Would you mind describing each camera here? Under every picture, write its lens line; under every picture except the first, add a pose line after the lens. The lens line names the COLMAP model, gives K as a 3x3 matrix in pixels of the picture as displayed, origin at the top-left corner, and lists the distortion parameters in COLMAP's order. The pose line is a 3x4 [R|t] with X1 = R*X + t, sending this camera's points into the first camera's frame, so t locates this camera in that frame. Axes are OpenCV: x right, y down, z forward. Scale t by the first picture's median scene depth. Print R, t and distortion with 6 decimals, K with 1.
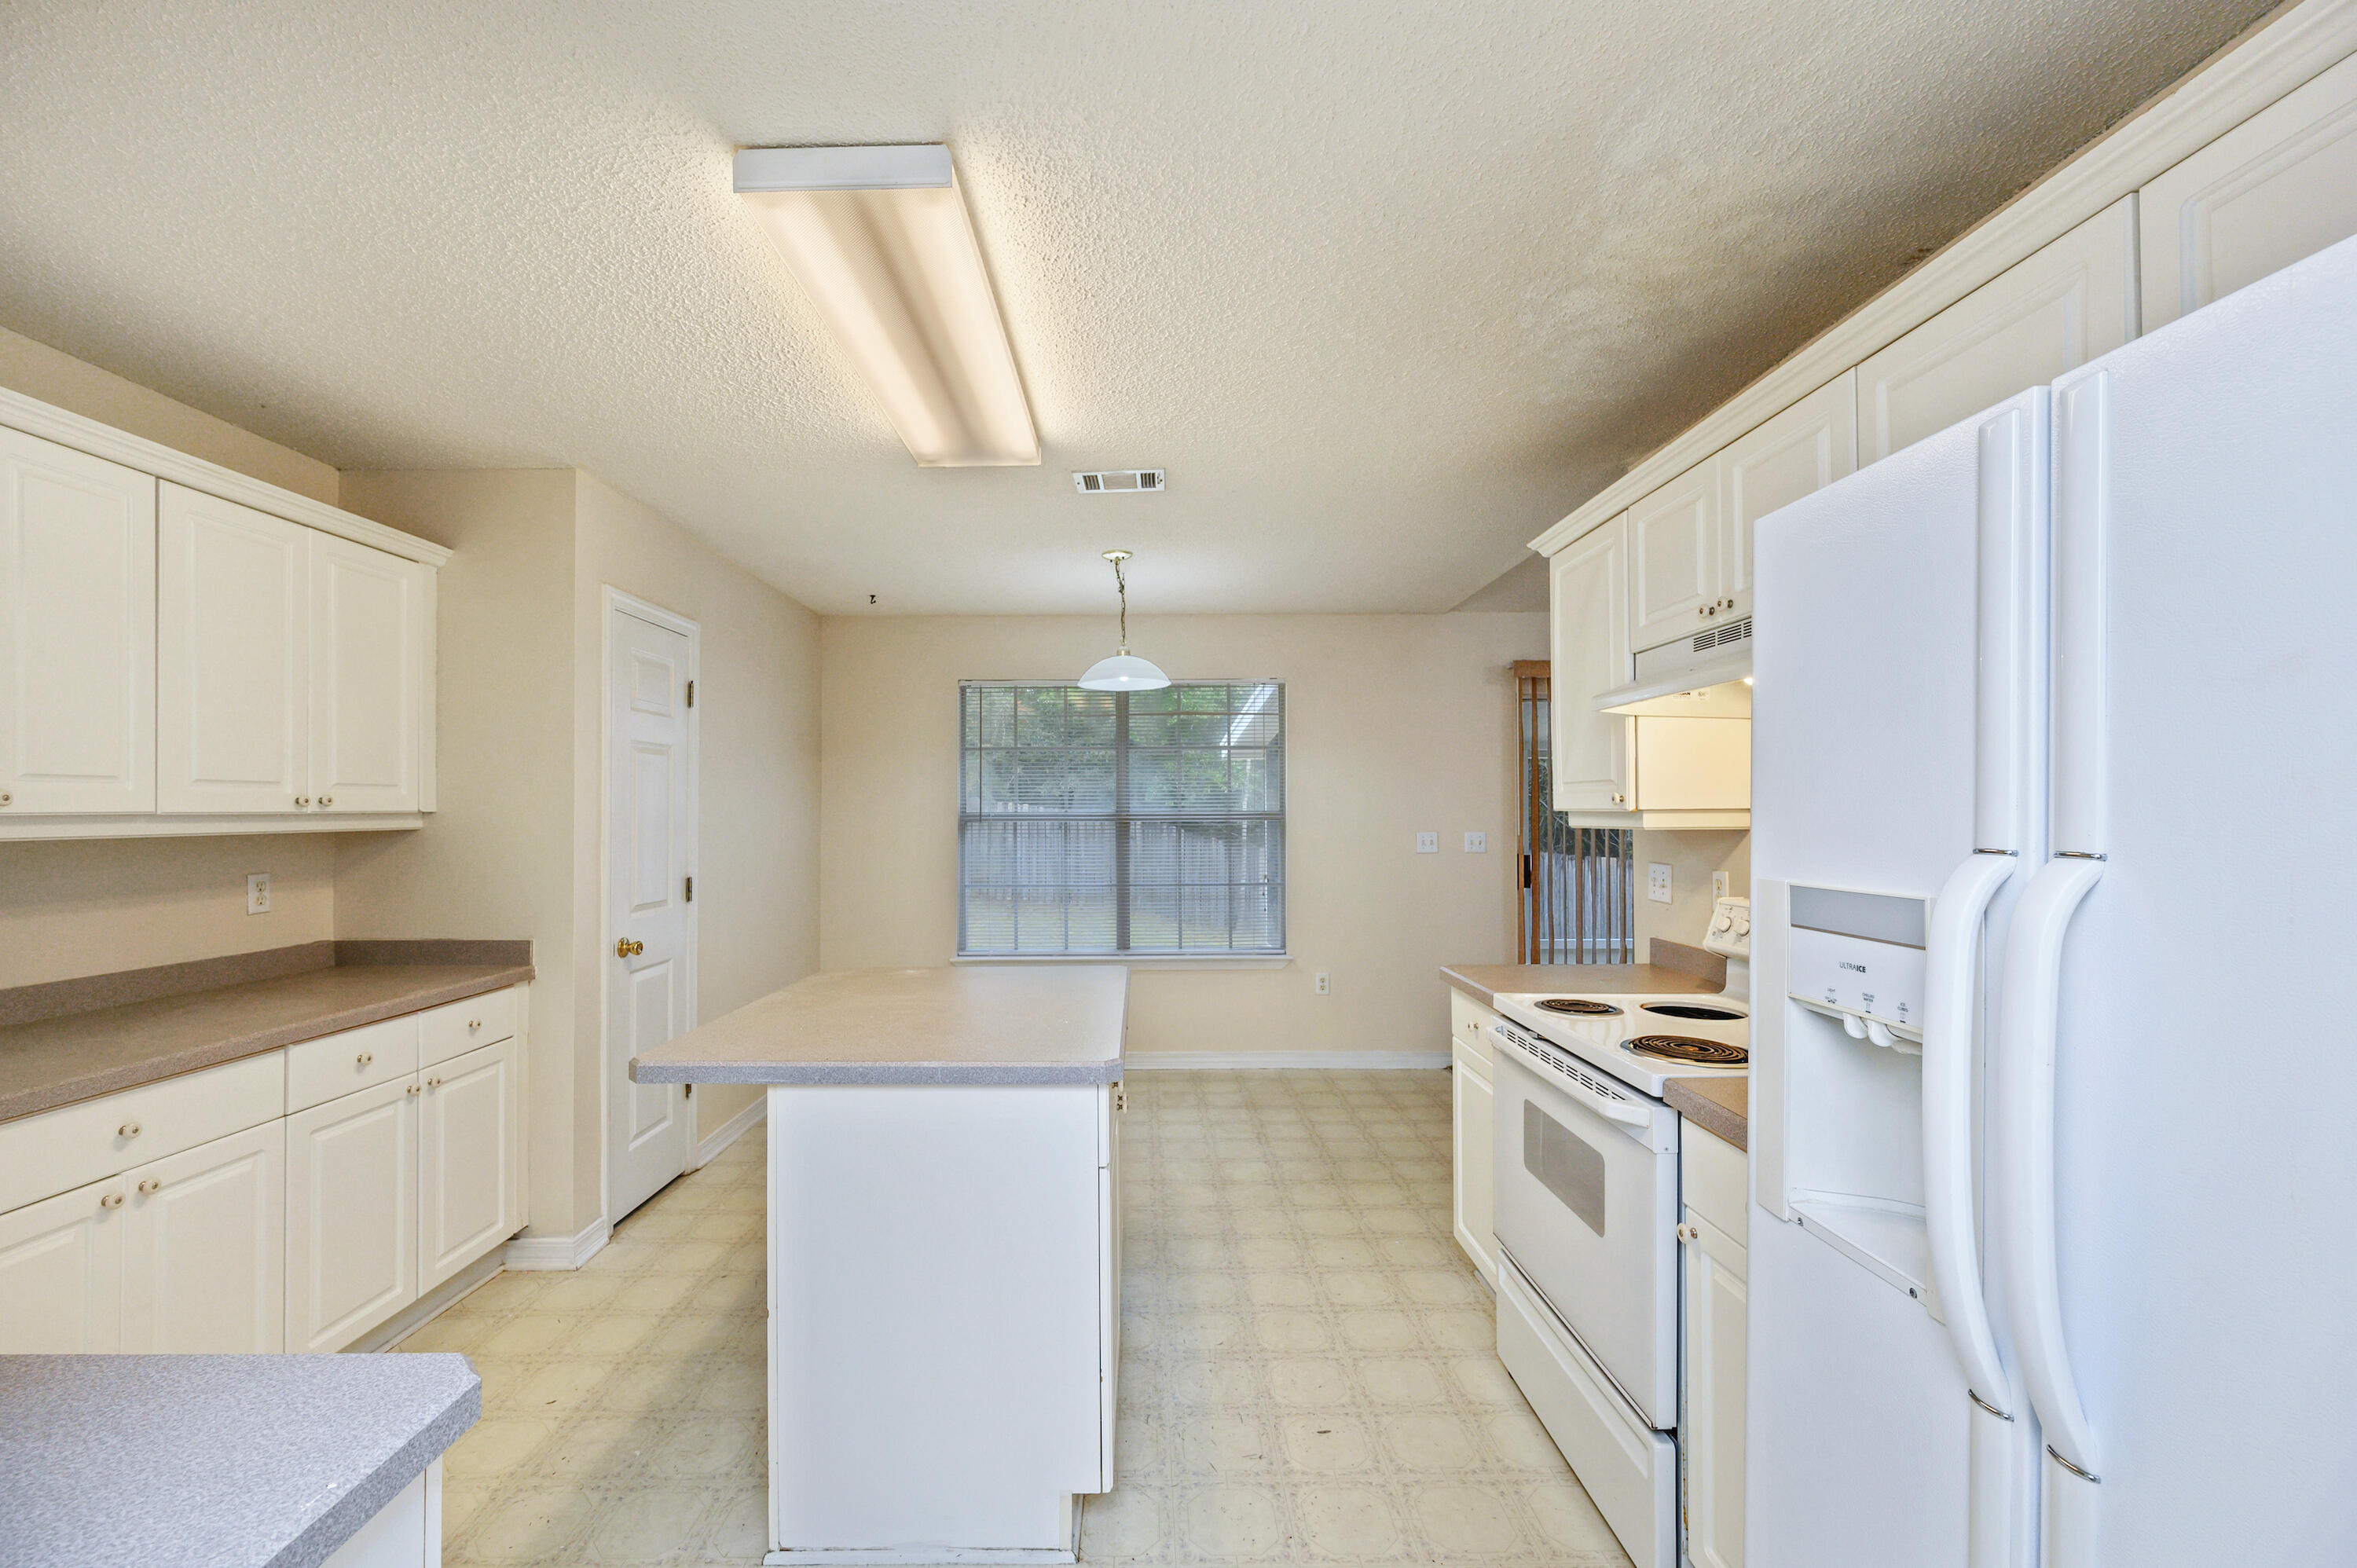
lens RADIAL K [[955.4, 0, 1178.8], [0, 955.4, 805.7], [0, 0, 1]] dist [-0.001060, -0.000617]
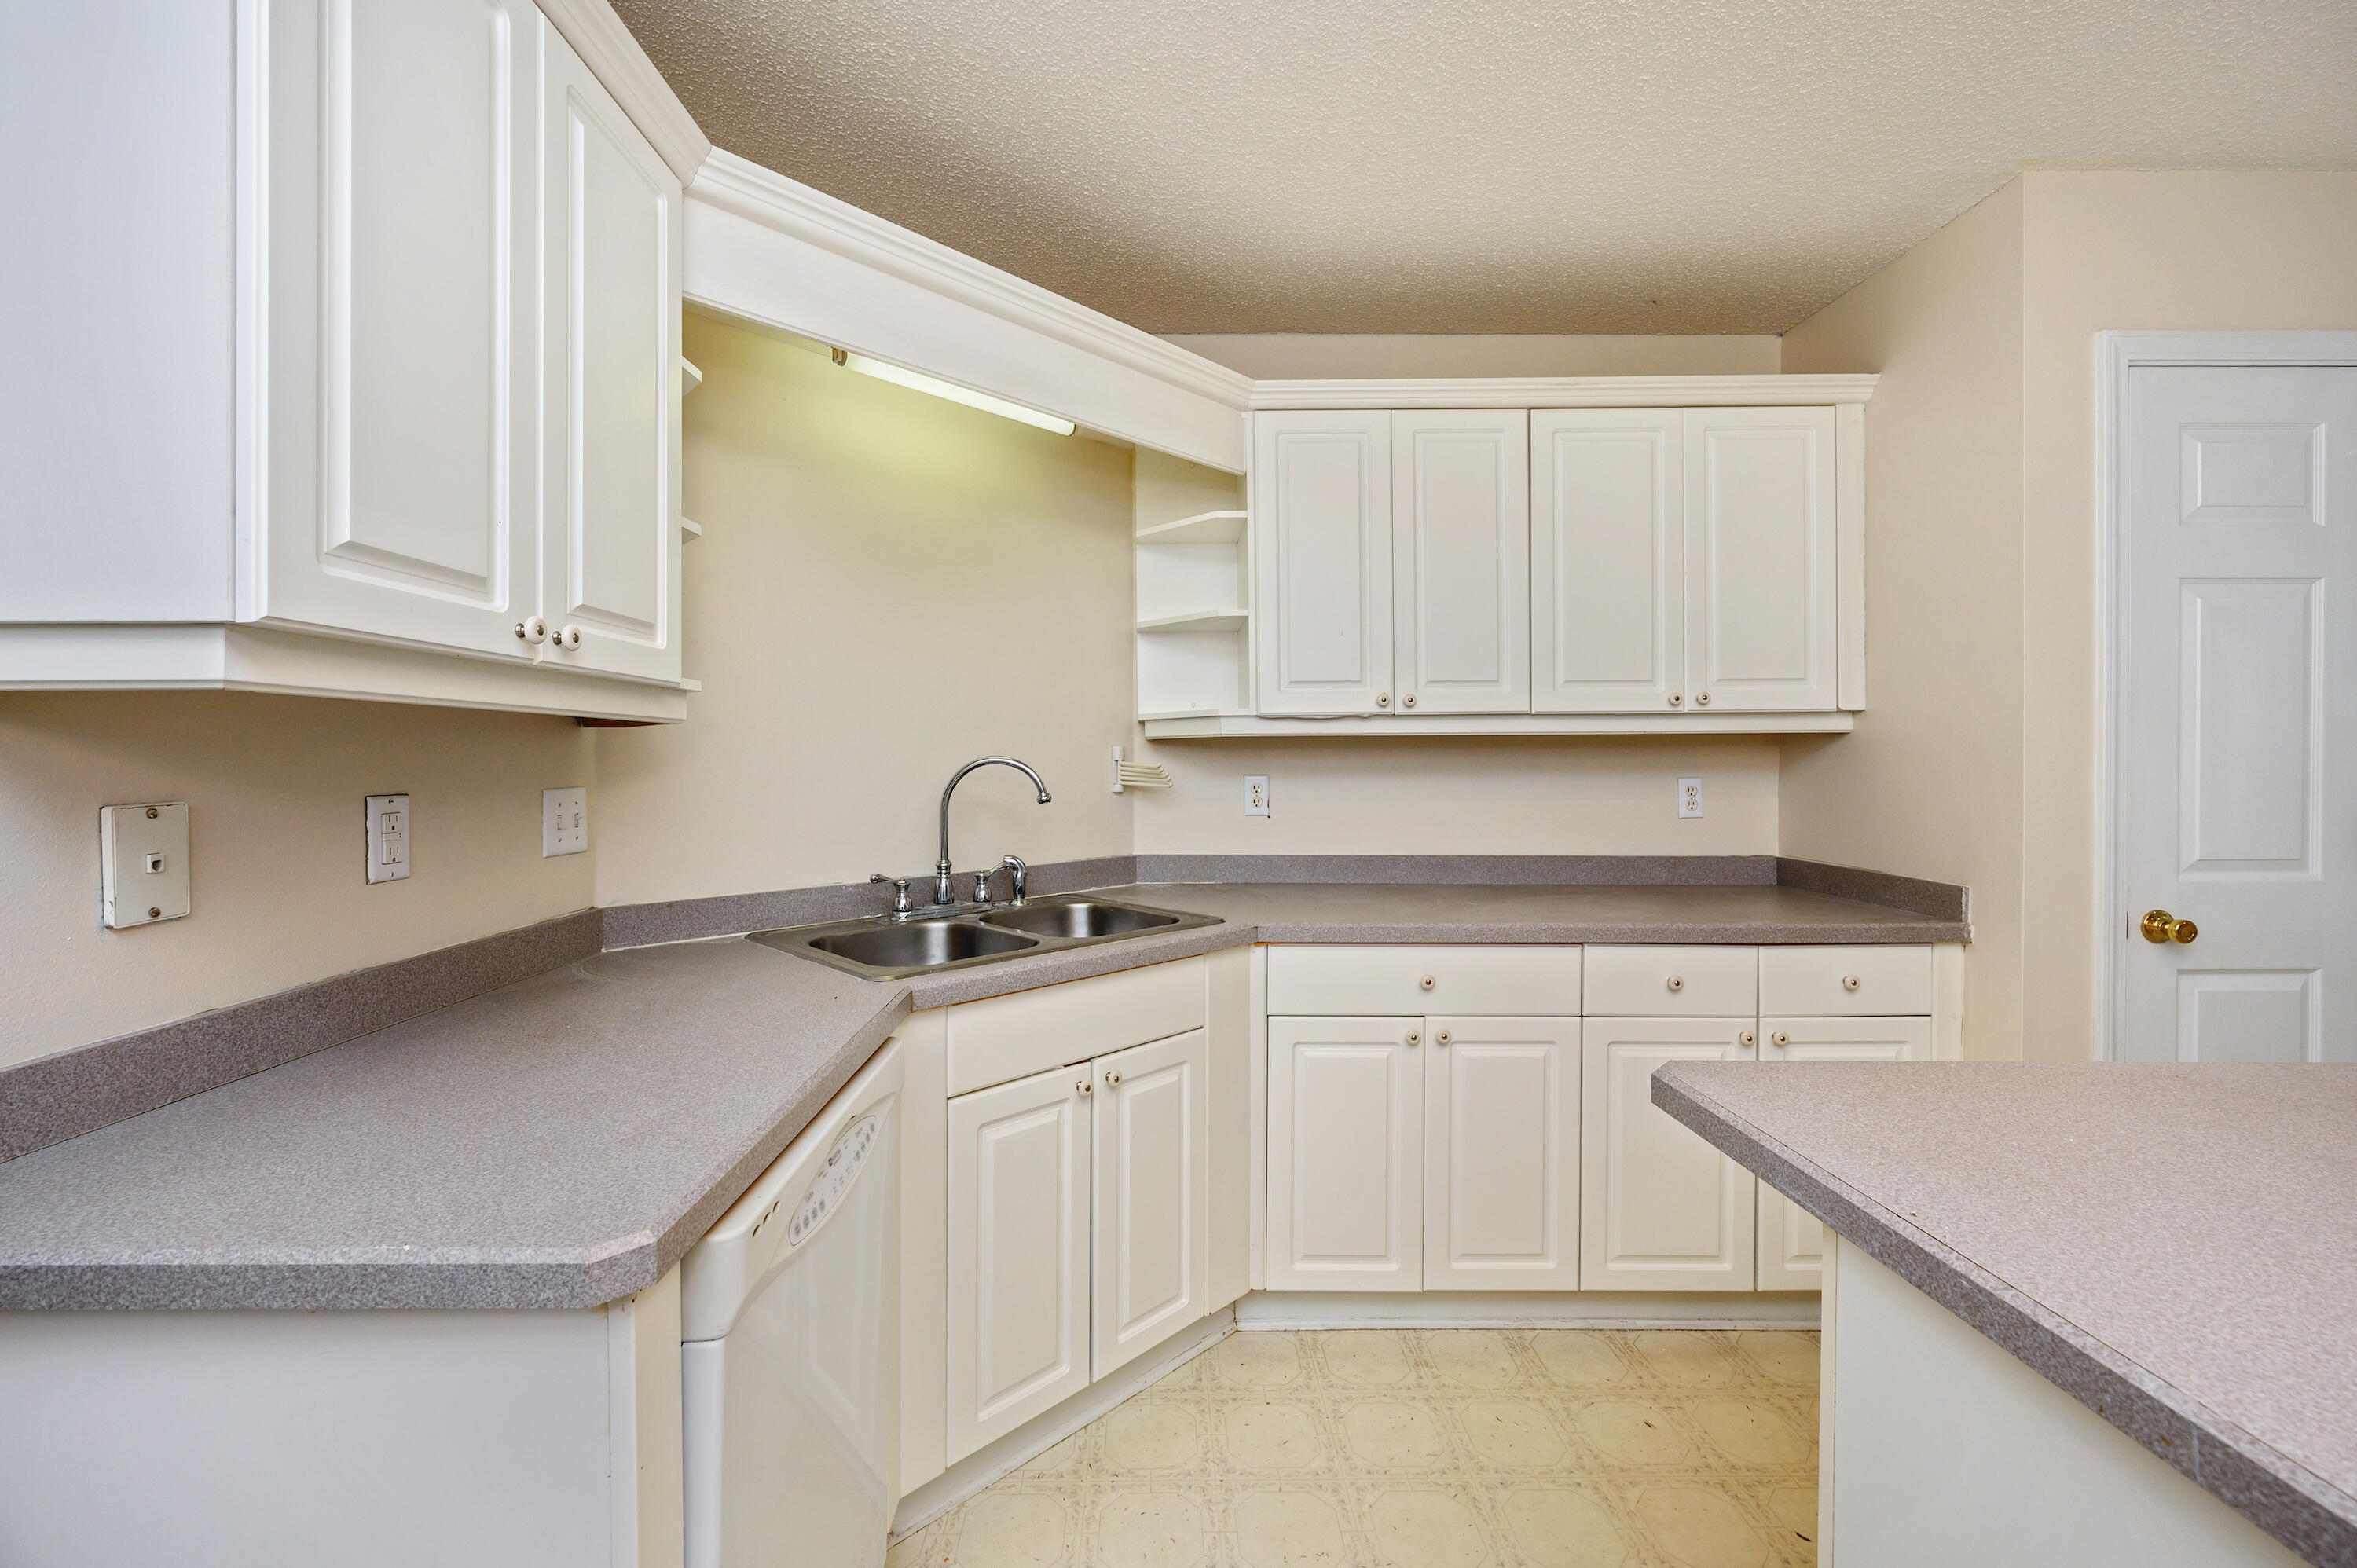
lens RADIAL K [[955.4, 0, 1175.5], [0, 955.4, 763.7], [0, 0, 1]] dist [-0.001060, -0.000617]
pose [[-0.029103, 0.008850, -0.999537, 0.038577], [0.010526, 0.999908, 0.008547, 0.039017], [0.999521, -0.010272, -0.029194, 0.452695]]
